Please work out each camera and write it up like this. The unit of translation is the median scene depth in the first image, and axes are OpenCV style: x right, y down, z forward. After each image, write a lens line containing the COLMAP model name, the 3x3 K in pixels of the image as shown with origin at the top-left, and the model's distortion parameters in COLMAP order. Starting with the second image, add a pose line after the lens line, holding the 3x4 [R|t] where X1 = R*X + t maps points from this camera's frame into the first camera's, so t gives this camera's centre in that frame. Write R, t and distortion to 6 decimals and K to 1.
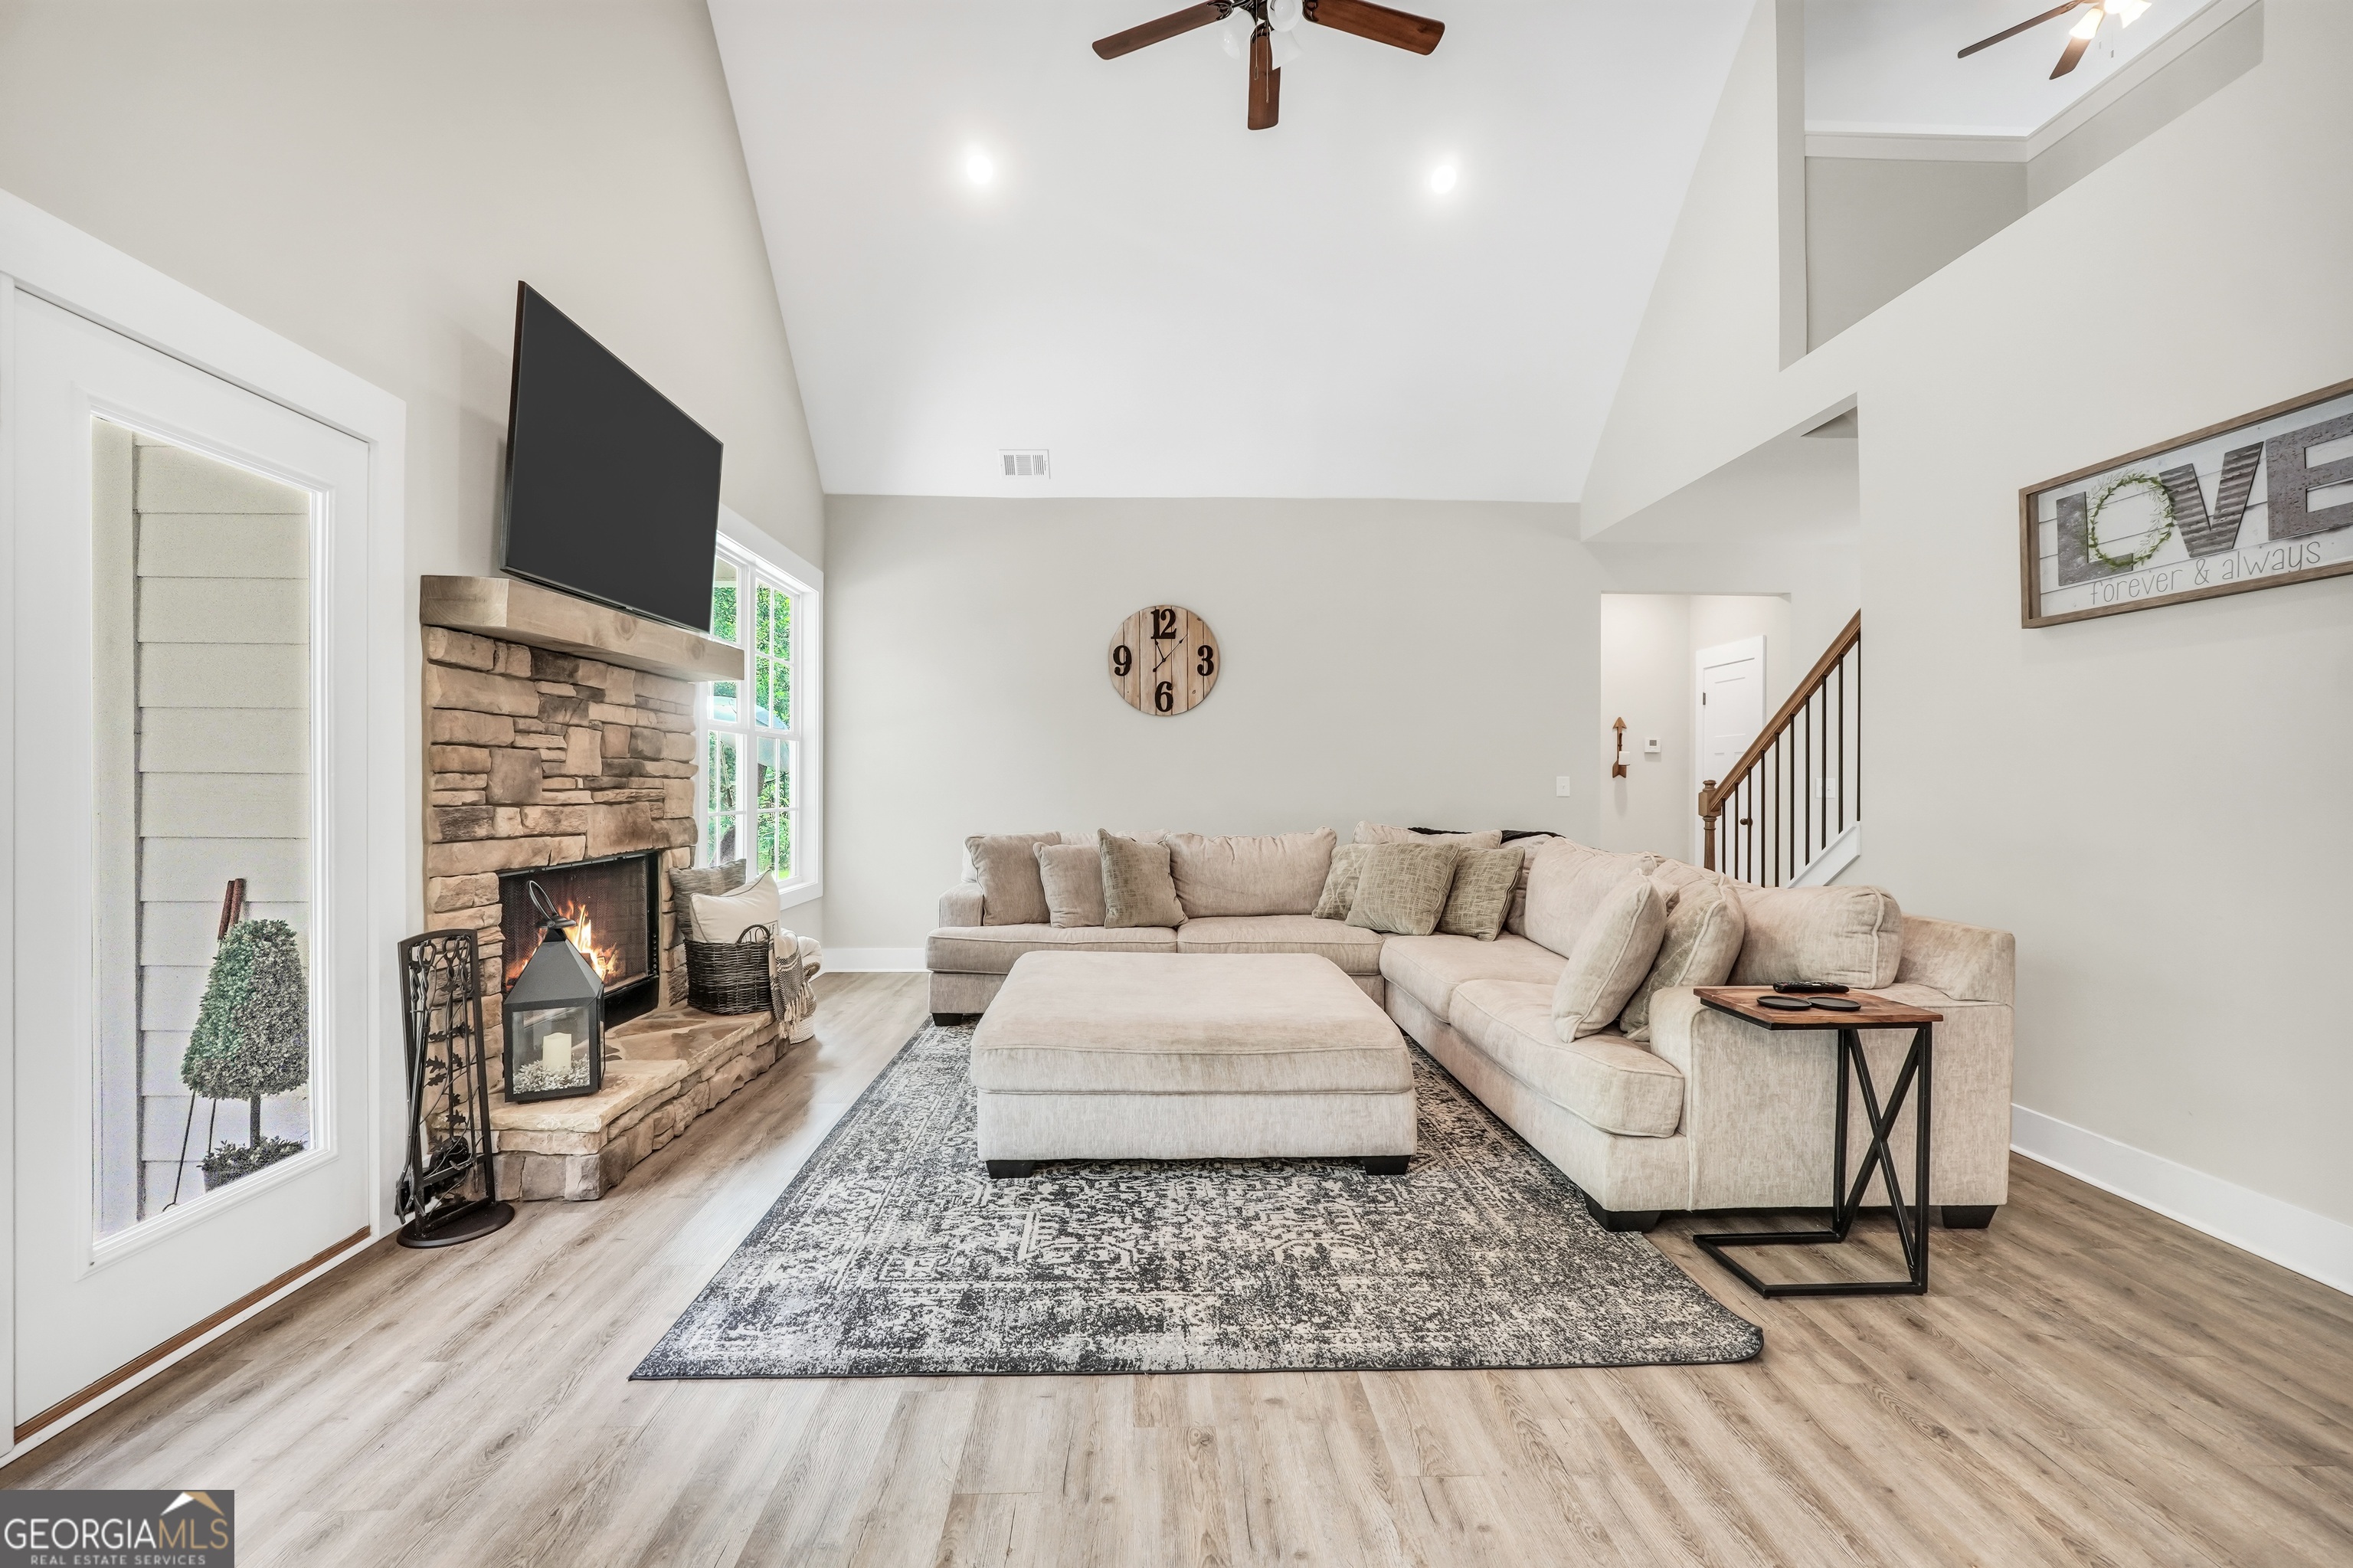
lens RADIAL K [[996.3, 0, 1169.3], [0, 996.3, 788.1], [0, 0, 1]] dist [-0.017824, 0.006072]
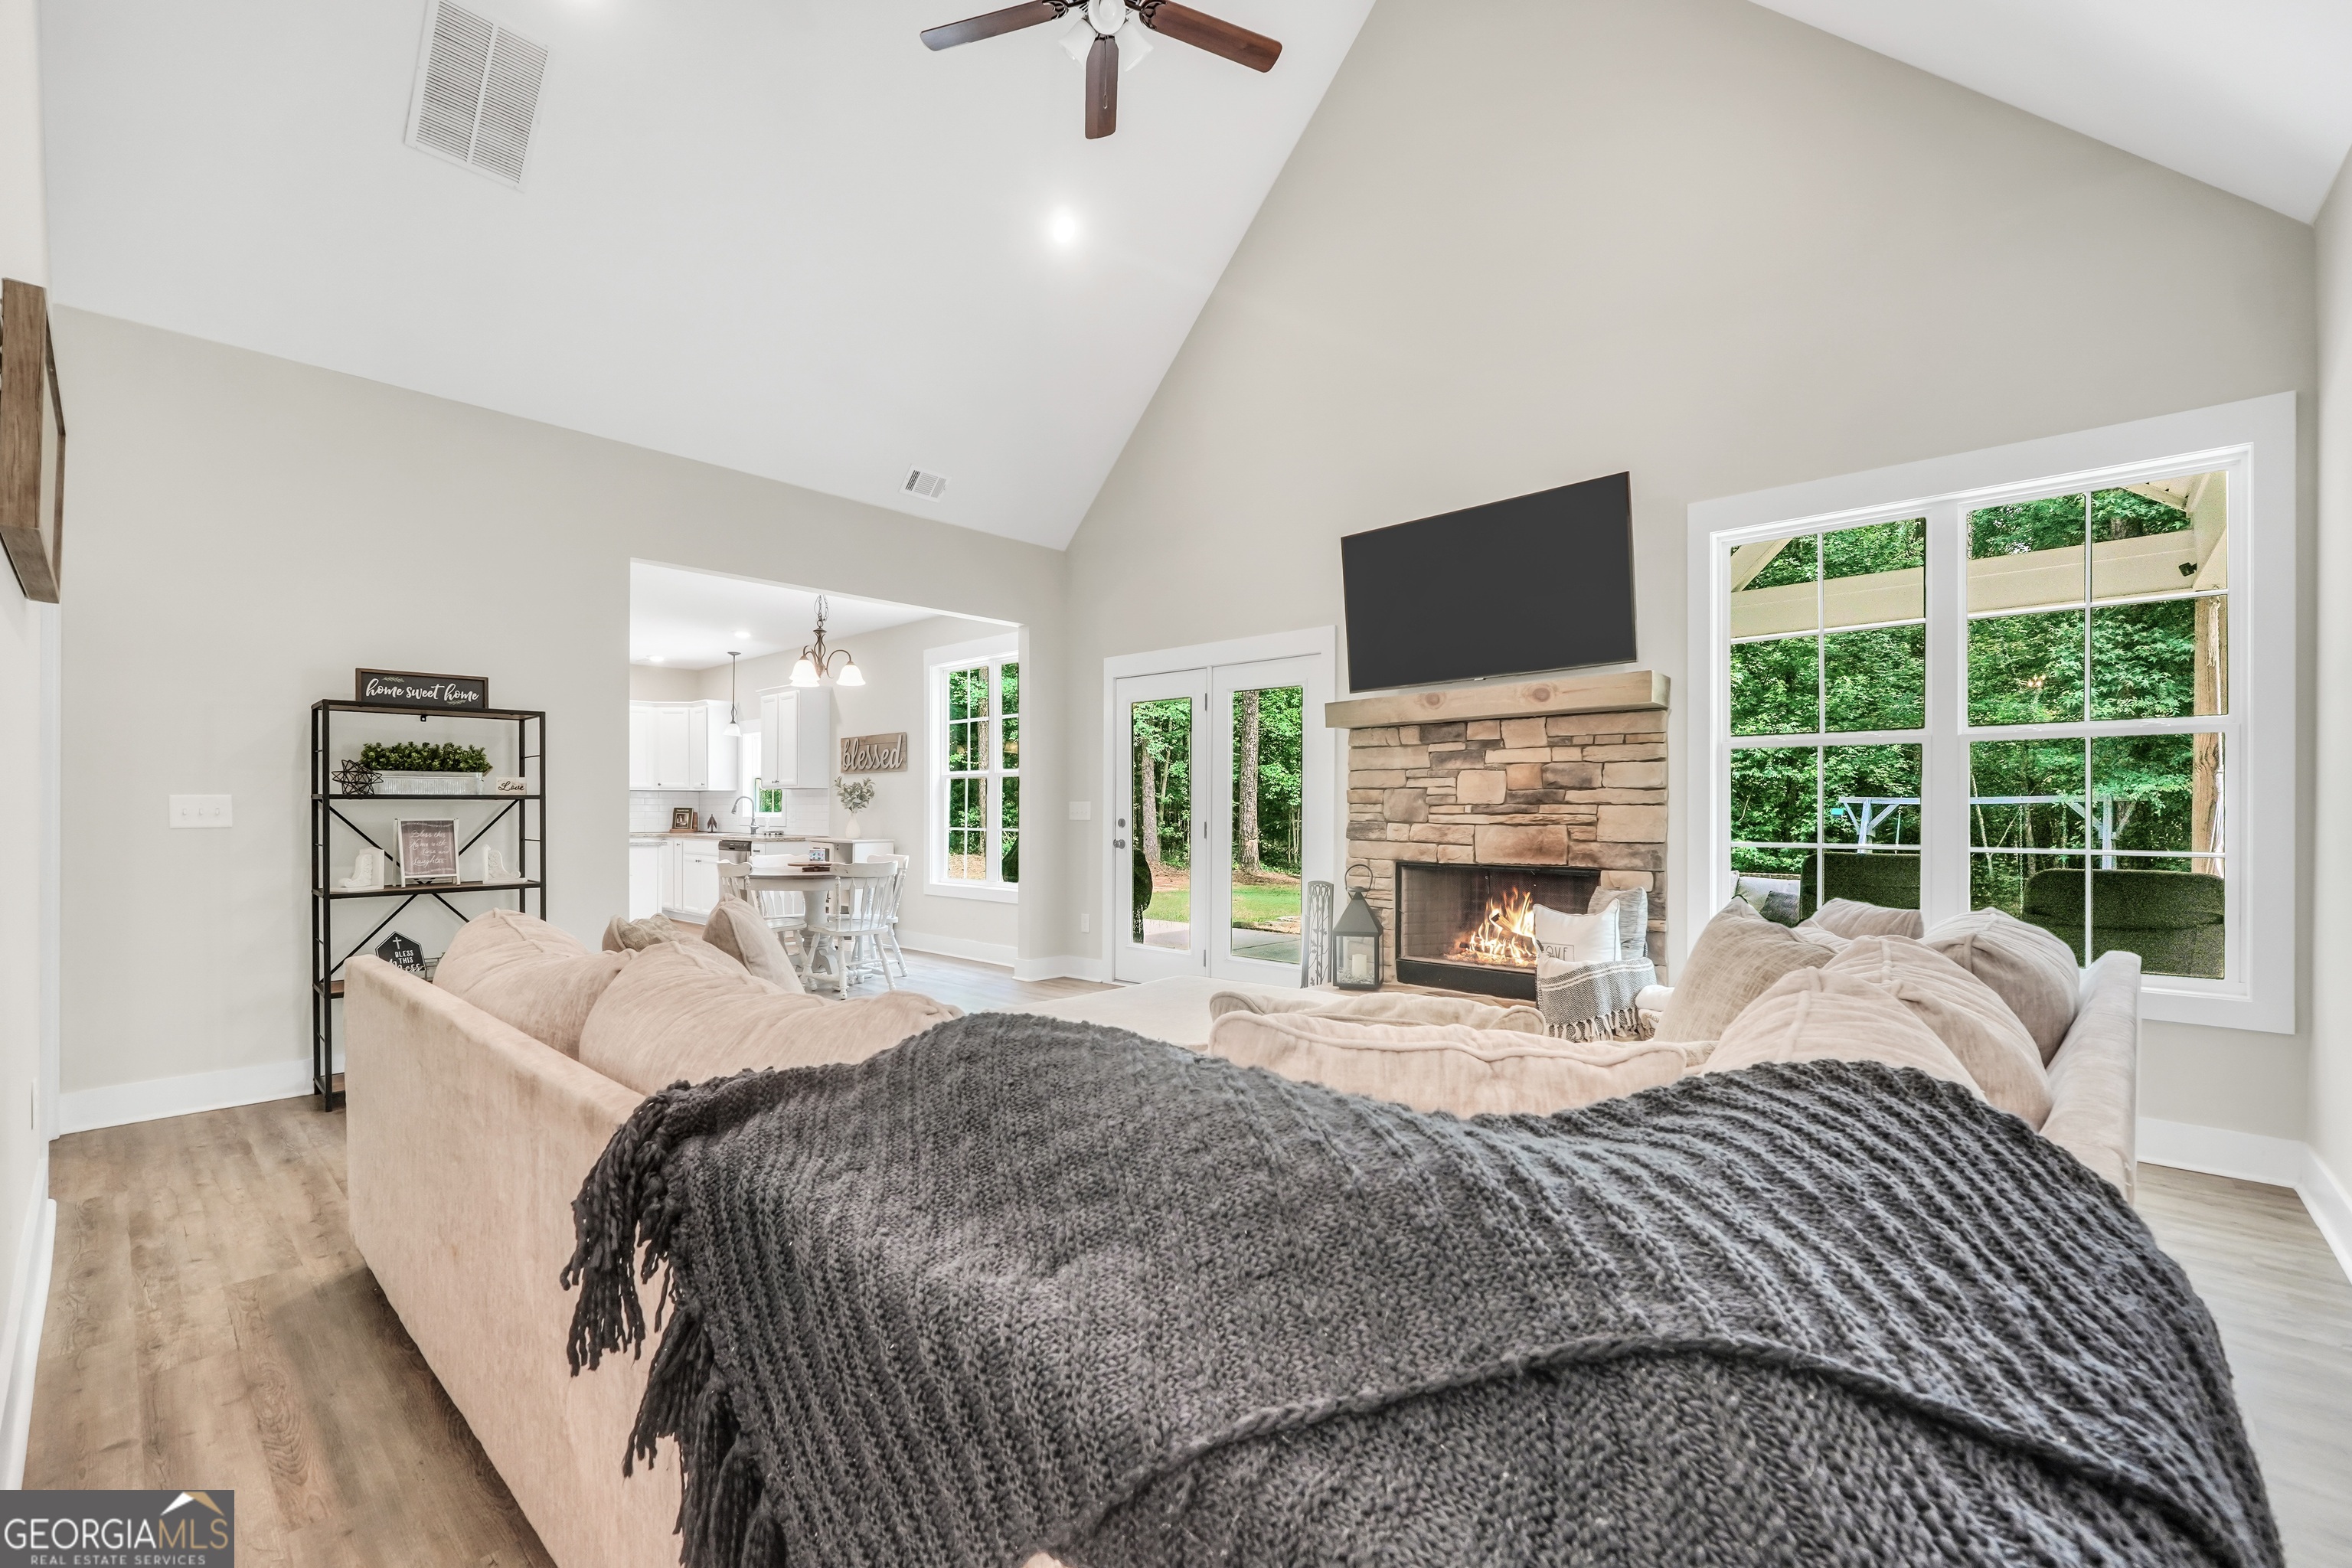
lens RADIAL K [[1011.9, 0, 1164.4], [0, 1011.9, 818.5], [0, 0, 1]] dist [-0.001386, -0.000185]
pose [[-0.704998, 0.002854, -0.709204, 0.877279], [-0.006618, 0.999922, 0.010602, -0.004902], [0.709178, 0.012167, -0.704924, 2.007287]]
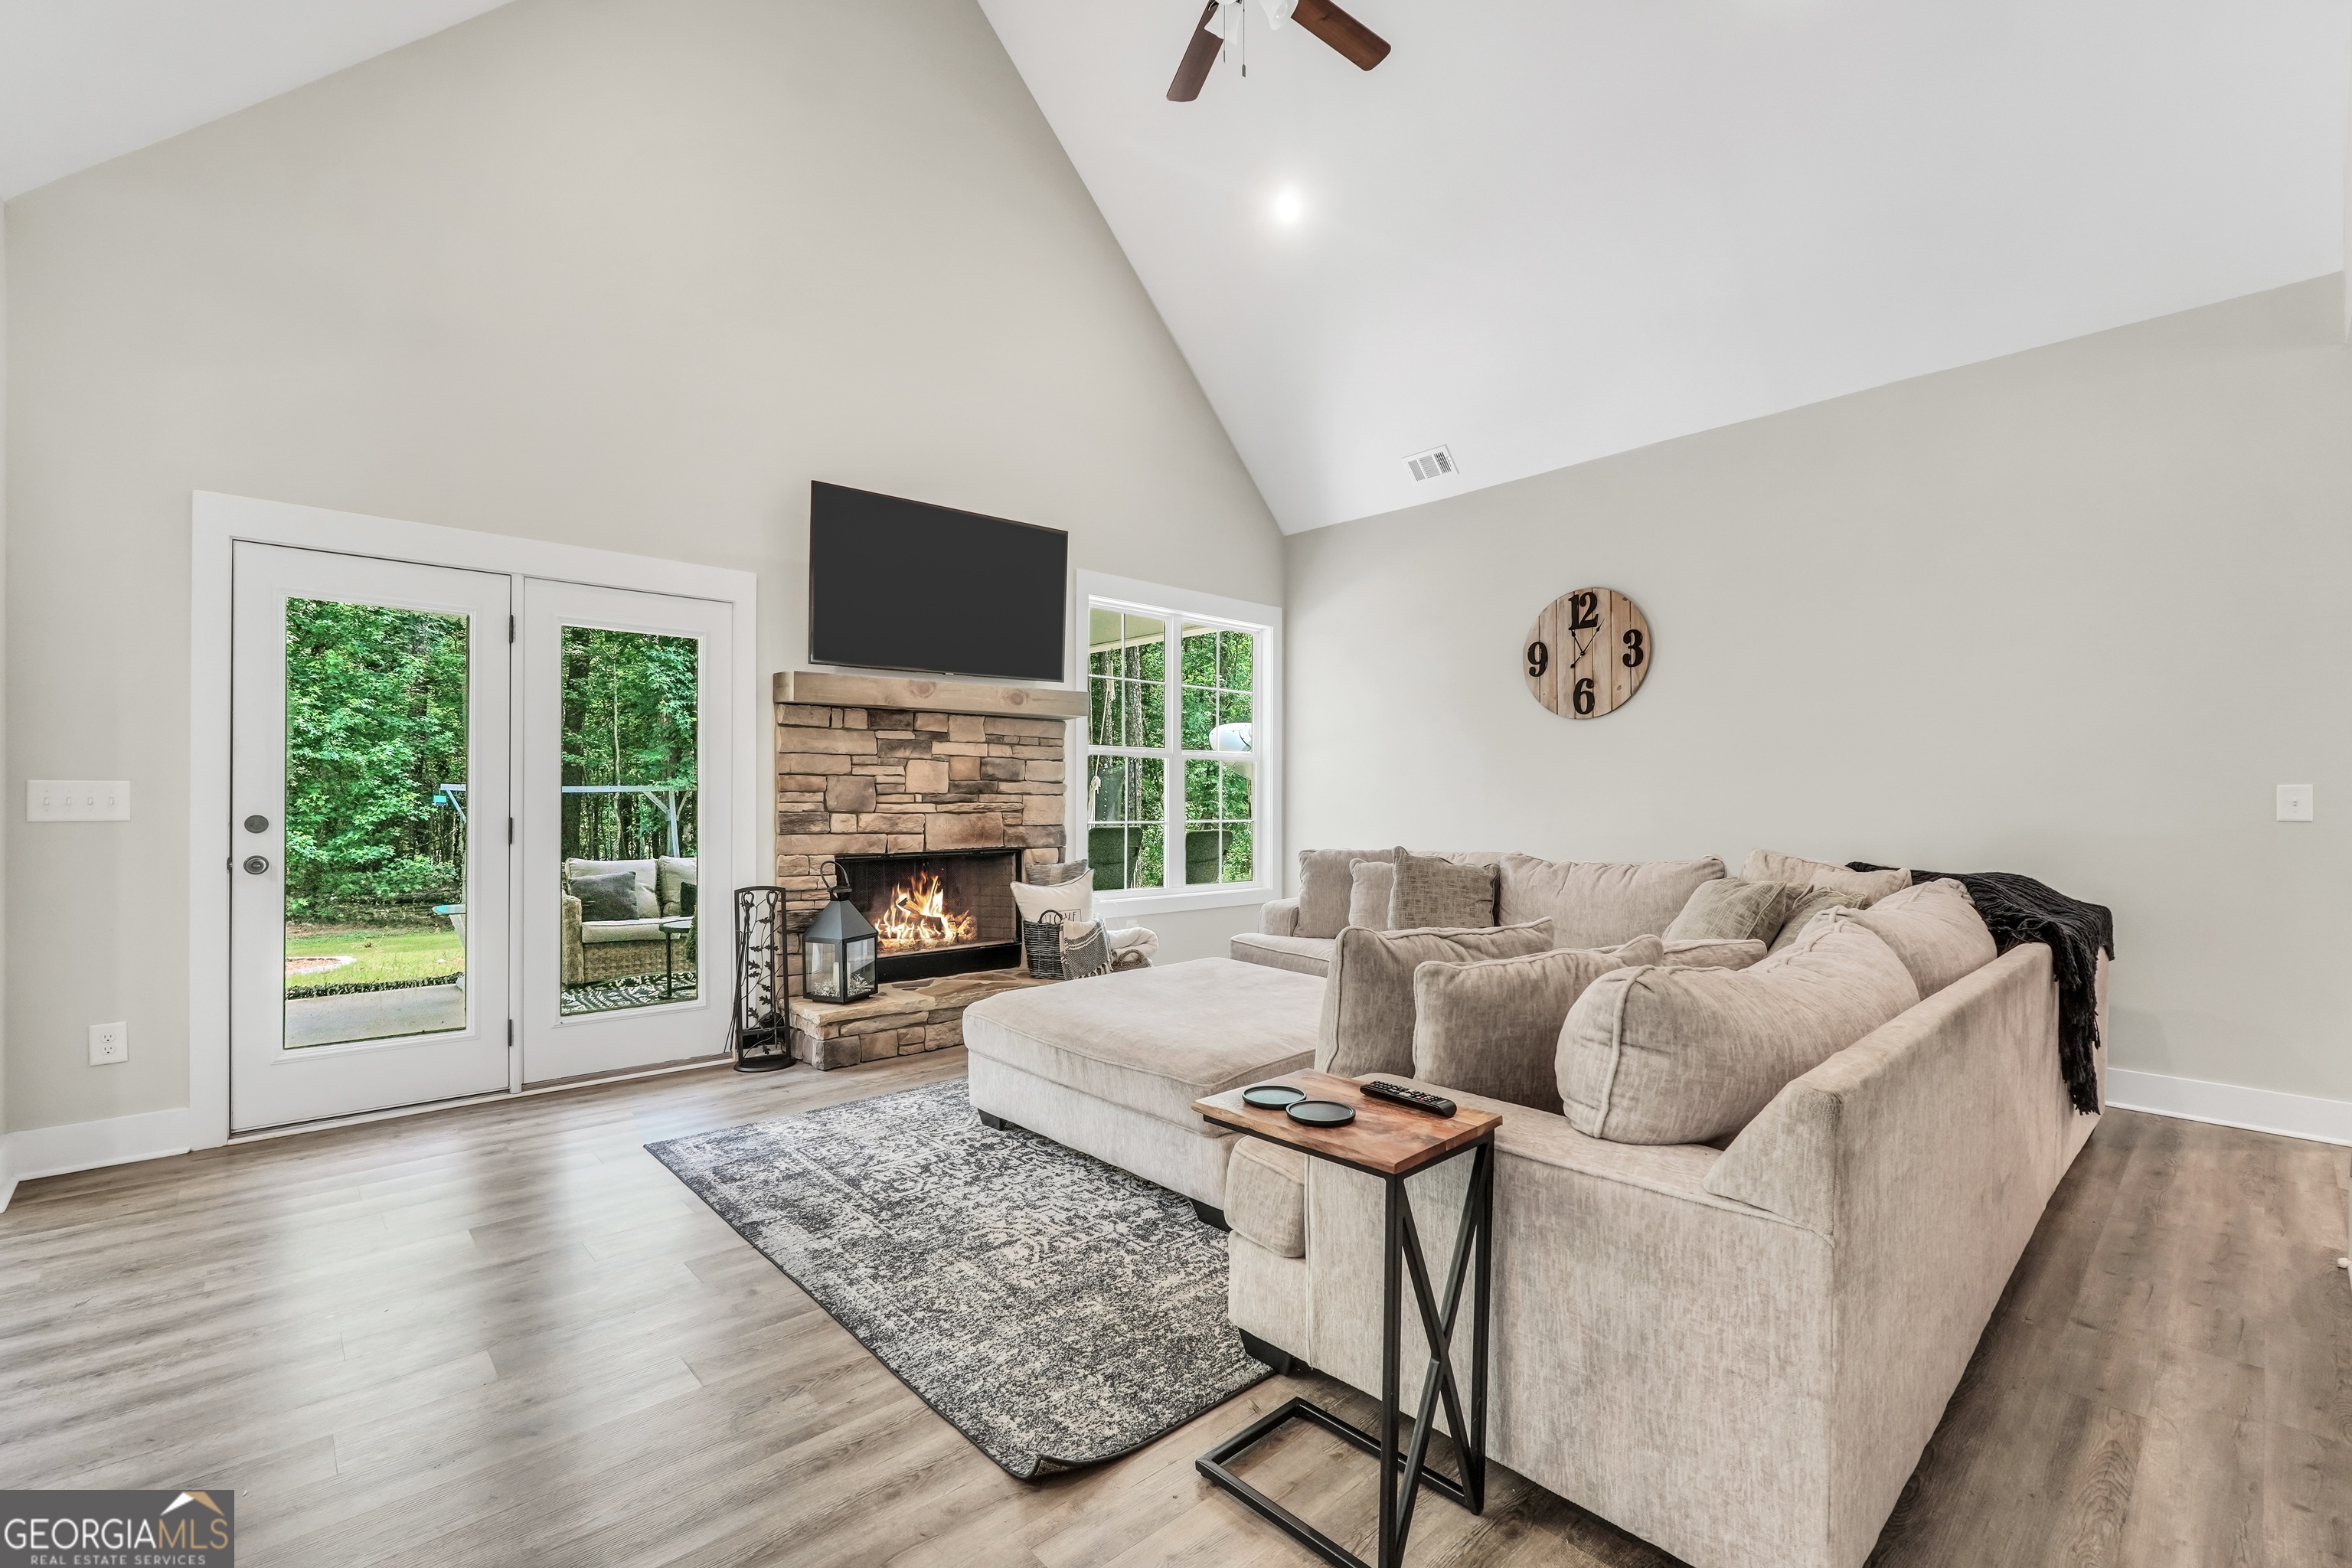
lens RADIAL K [[1017.3, 0, 1172.1], [0, 1017.3, 807.3], [0, 0, 1]] dist [-0.014870, 0.000058]
pose [[0.646554, 0.003383, -0.762861, 0.909902], [-0.003654, 0.999992, 0.001338, 0.005474], [0.762860, 0.001922, 0.646561, 0.375006]]
